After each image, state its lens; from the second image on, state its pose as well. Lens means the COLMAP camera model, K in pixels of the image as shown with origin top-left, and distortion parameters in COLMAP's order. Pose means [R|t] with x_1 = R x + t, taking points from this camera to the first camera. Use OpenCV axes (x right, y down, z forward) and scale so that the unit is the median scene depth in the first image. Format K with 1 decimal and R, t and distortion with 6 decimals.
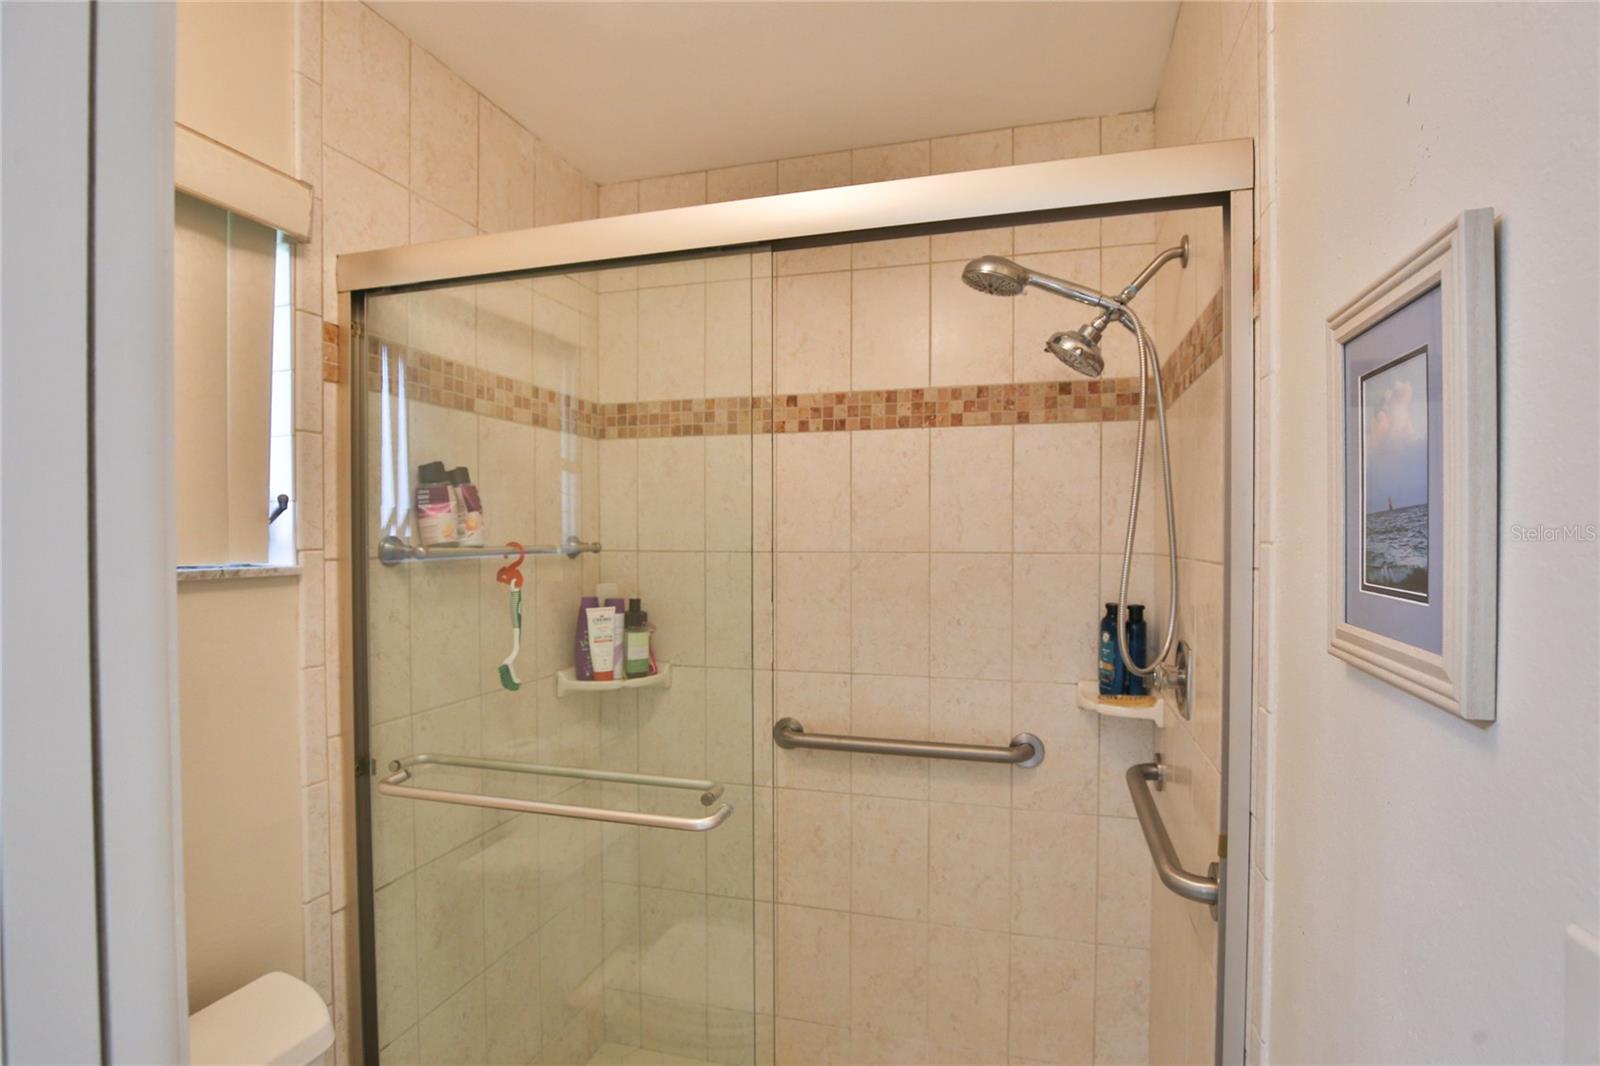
lens RADIAL K [[775.1, 0, 805.2], [0, 775.1, 540.8], [0, 0, 1]] dist [-0.031477, 0.004602]
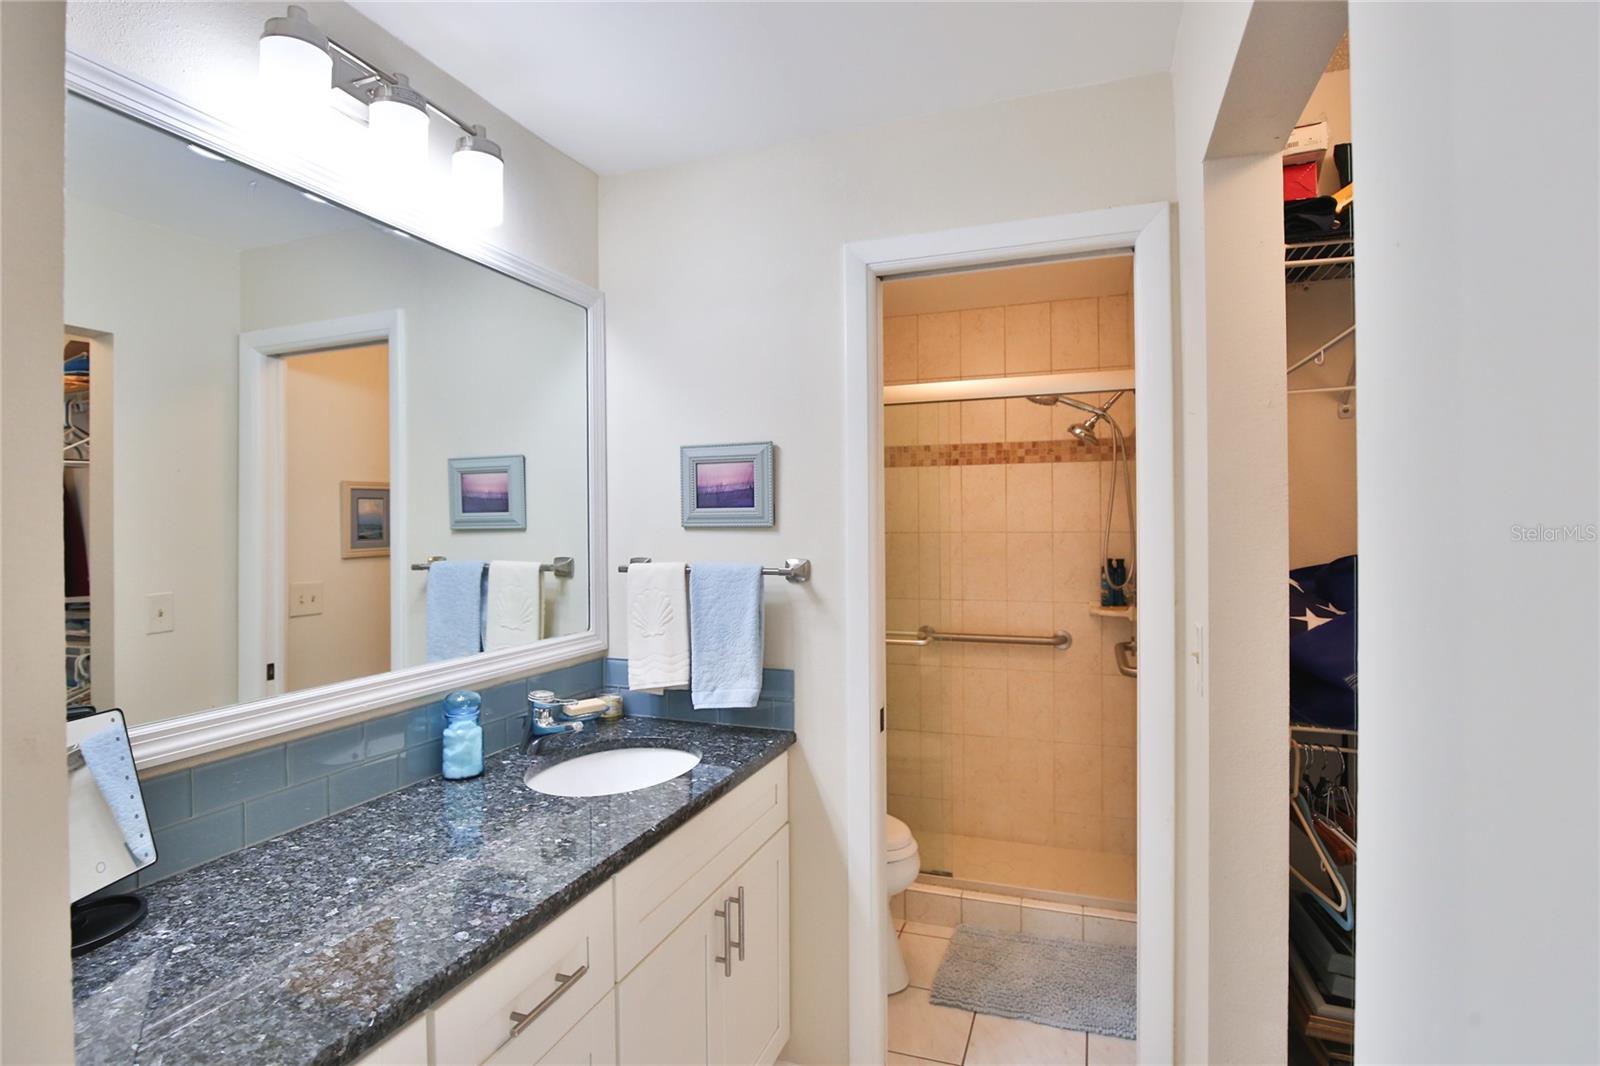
lens RADIAL K [[775.1, 0, 794.8], [0, 775.1, 521.0], [0, 0, 1]] dist [-0.031477, 0.004602]
pose [[0.997831, -0.006255, -0.065537, -0.222551], [0.005113, 0.999832, -0.017590, 0.018412], [0.065636, 0.017216, 0.997695, -0.868421]]
